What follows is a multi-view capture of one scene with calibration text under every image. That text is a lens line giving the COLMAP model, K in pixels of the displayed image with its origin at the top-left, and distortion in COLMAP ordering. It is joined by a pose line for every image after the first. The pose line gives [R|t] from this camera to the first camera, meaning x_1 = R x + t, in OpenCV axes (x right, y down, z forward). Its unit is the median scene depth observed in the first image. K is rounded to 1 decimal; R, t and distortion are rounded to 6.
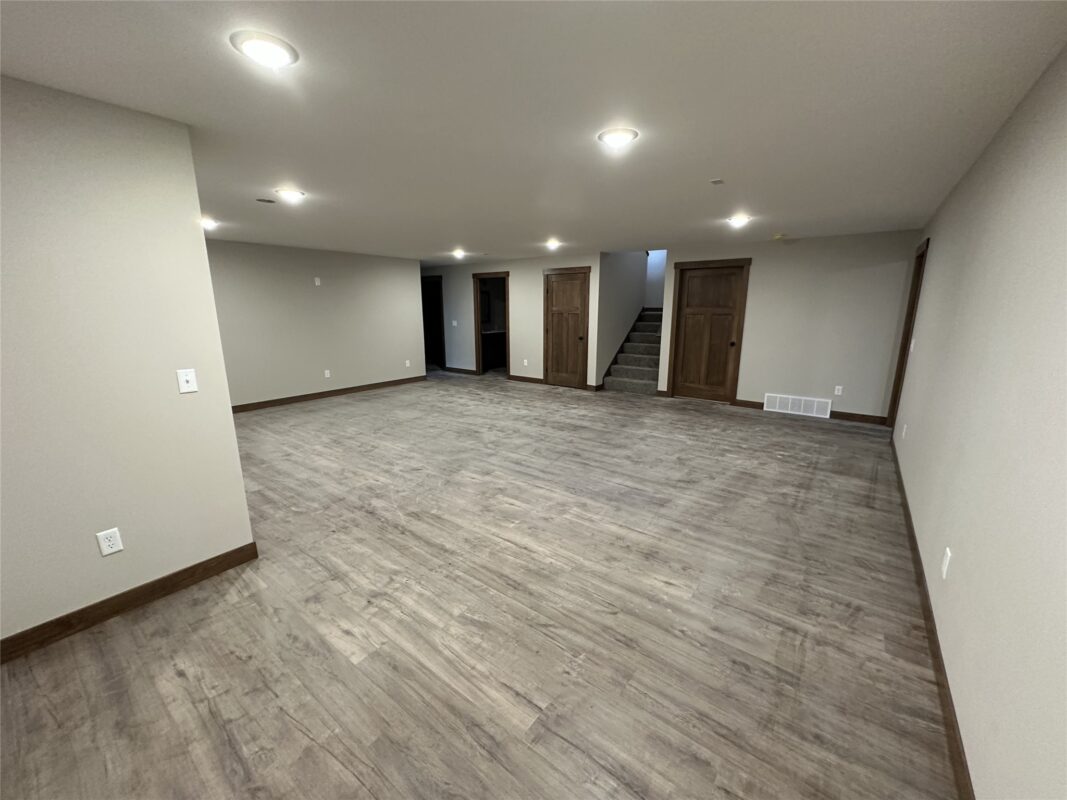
lens RADIAL K [[425.8, 0, 534.5], [0, 425.8, 399.5], [0, 0, 1]] dist [0.000259, -0.000302]
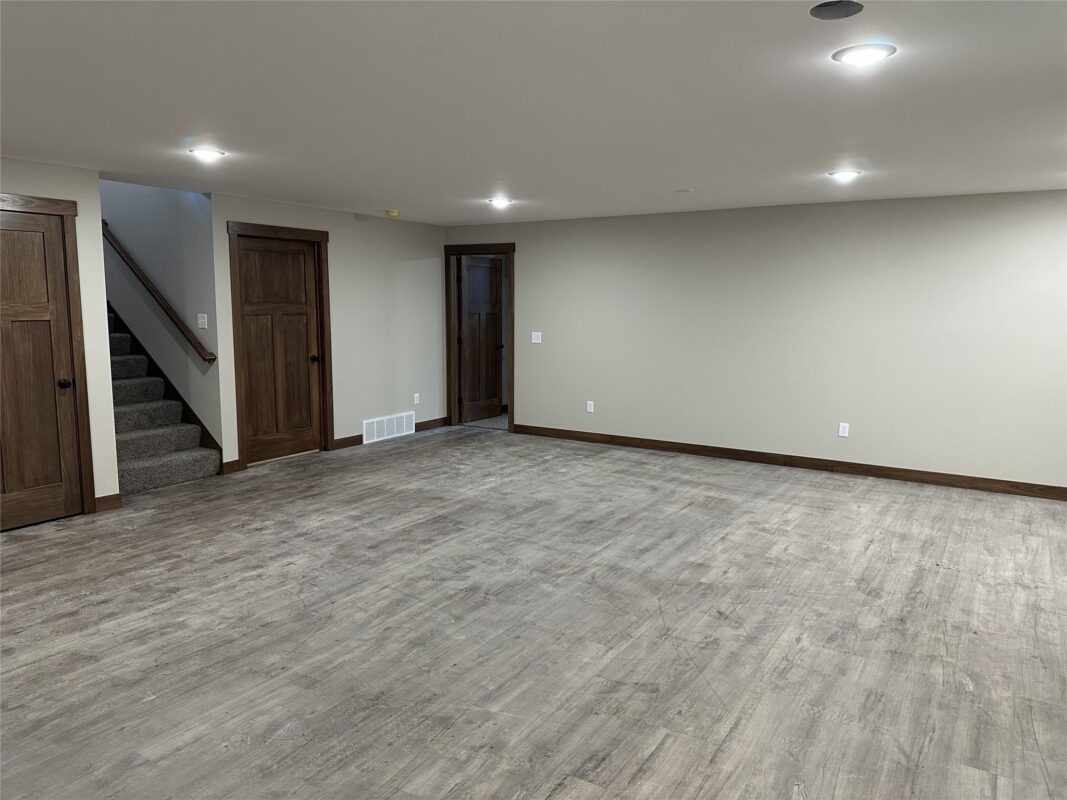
lens RADIAL K [[747.4, 0, 526.1], [0, 747.4, 390.9], [0, 0, 1]] dist [0.057489, -0.075402]
pose [[-0.079374, -0.120607, 0.989522, -1.082948], [0.207499, 0.968911, 0.134739, -0.262618], [-0.975010, 0.216020, -0.051881, 1.162263]]
